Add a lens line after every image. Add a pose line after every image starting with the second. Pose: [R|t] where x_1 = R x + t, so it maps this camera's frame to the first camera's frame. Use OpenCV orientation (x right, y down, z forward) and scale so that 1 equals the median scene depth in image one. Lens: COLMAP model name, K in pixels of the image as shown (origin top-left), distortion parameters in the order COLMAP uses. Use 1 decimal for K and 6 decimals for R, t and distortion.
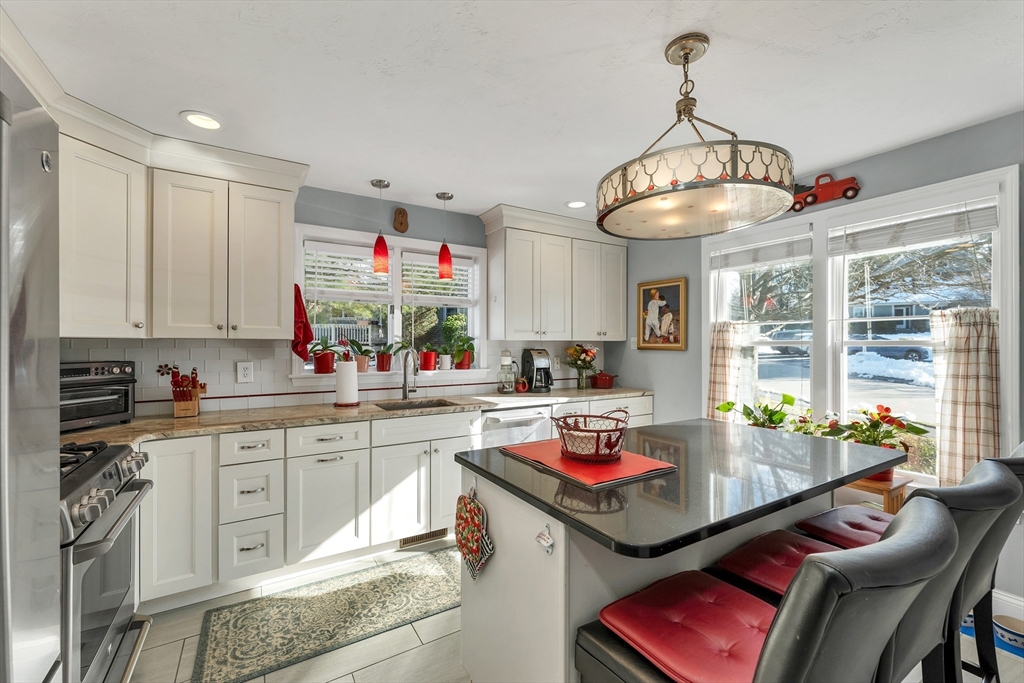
lens RADIAL K [[426.3, 0, 511.1], [0, 426.3, 343.0], [0, 0, 1]] dist [0.003988, -0.000981]
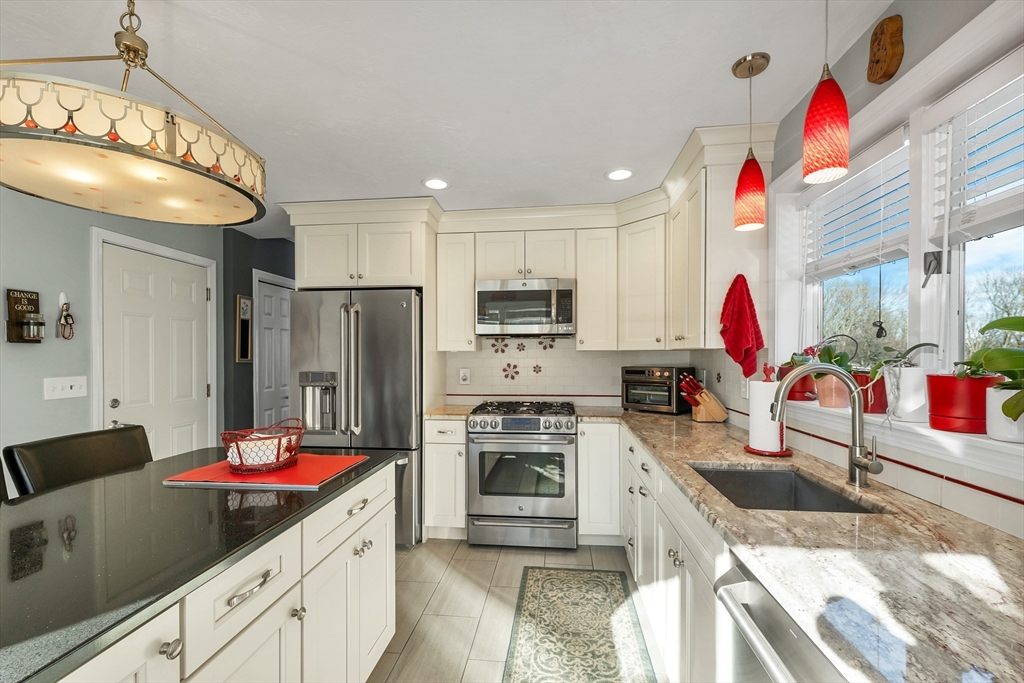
lens RADIAL K [[426.3, 0, 516.8], [0, 426.3, 356.0], [0, 0, 1]] dist [0.003988, -0.000981]
pose [[-0.603010, 0.001984, -0.797731, 0.292497], [0.007101, 0.999971, -0.002881, 0.004931], [0.797702, -0.007402, -0.603006, 0.967453]]
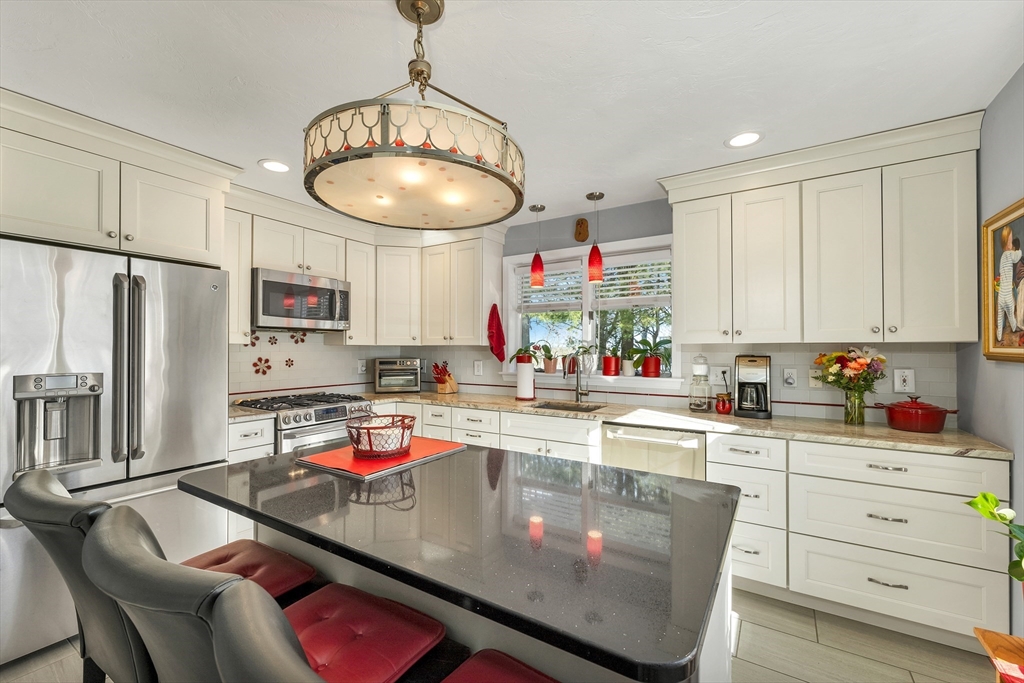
lens RADIAL K [[426.3, 0, 510.5], [0, 426.3, 347.1], [0, 0, 1]] dist [0.003988, -0.000981]
pose [[0.437628, -0.003877, -0.899148, 0.610721], [0.004337, 0.999988, -0.002201, 0.000495], [0.899145, -0.002936, 0.437640, 0.389634]]
